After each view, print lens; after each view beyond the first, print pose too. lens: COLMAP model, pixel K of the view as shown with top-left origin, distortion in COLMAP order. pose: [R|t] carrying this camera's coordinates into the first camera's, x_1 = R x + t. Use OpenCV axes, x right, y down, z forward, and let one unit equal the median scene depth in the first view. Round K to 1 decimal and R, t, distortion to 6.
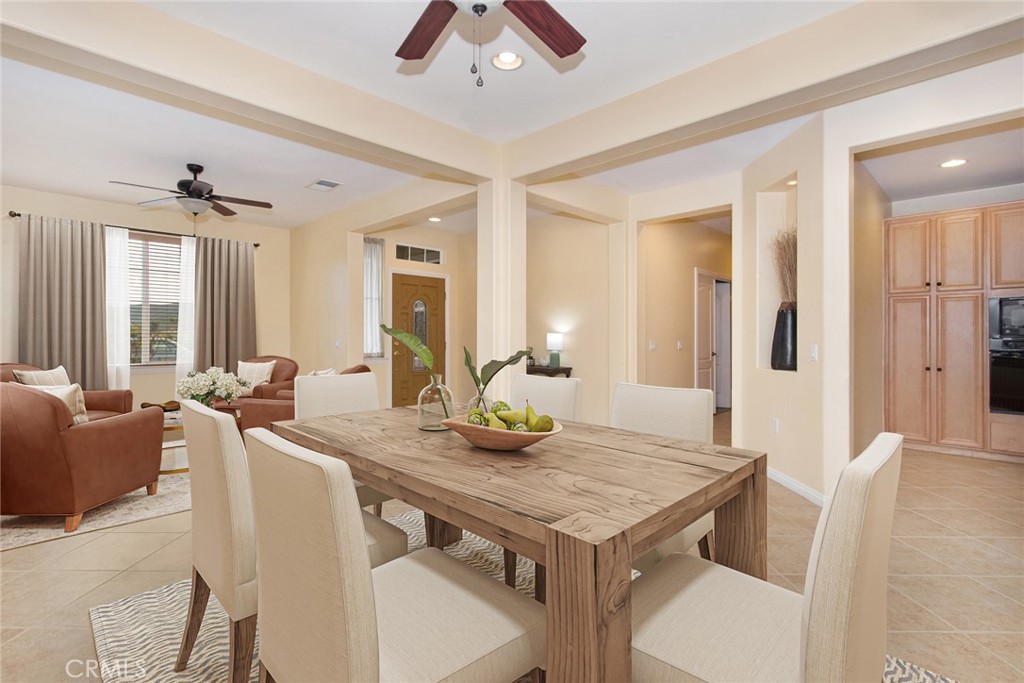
lens RADIAL K [[476.1, 0, 518.3], [0, 476.1, 340.7], [0, 0, 1]] dist [-0.001192, -0.000357]
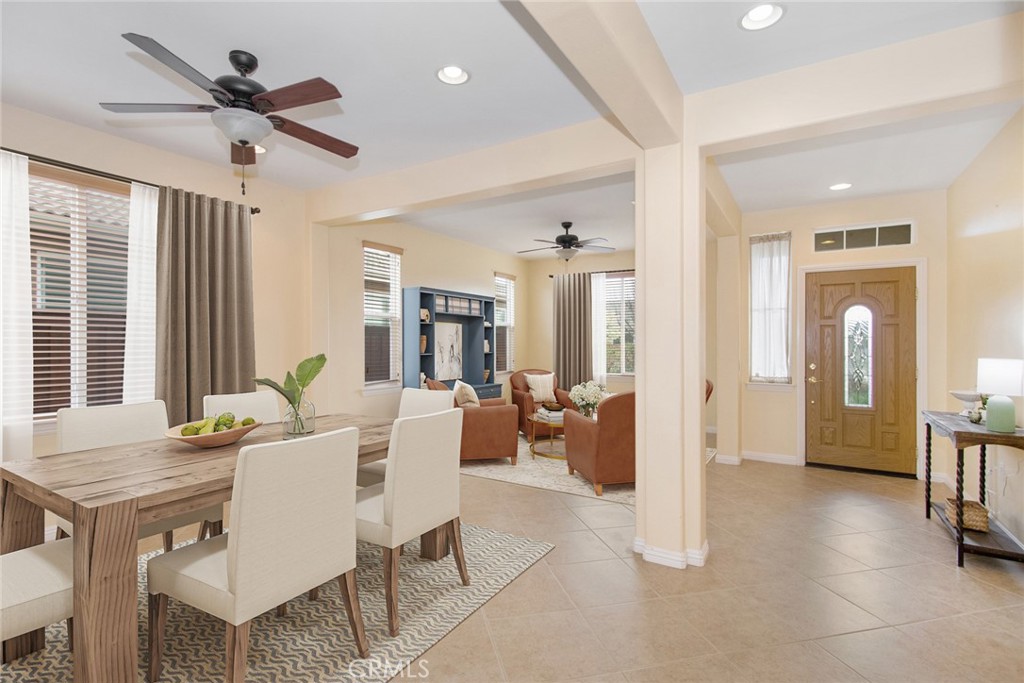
lens RADIAL K [[476.1, 0, 518.3], [0, 476.1, 340.7], [0, 0, 1]] dist [-0.001192, -0.000357]
pose [[0.229535, -0.007632, -0.973270, 0.375803], [-0.012847, 0.999858, -0.010870, -0.021522], [0.973216, 0.014999, 0.229405, 0.400176]]
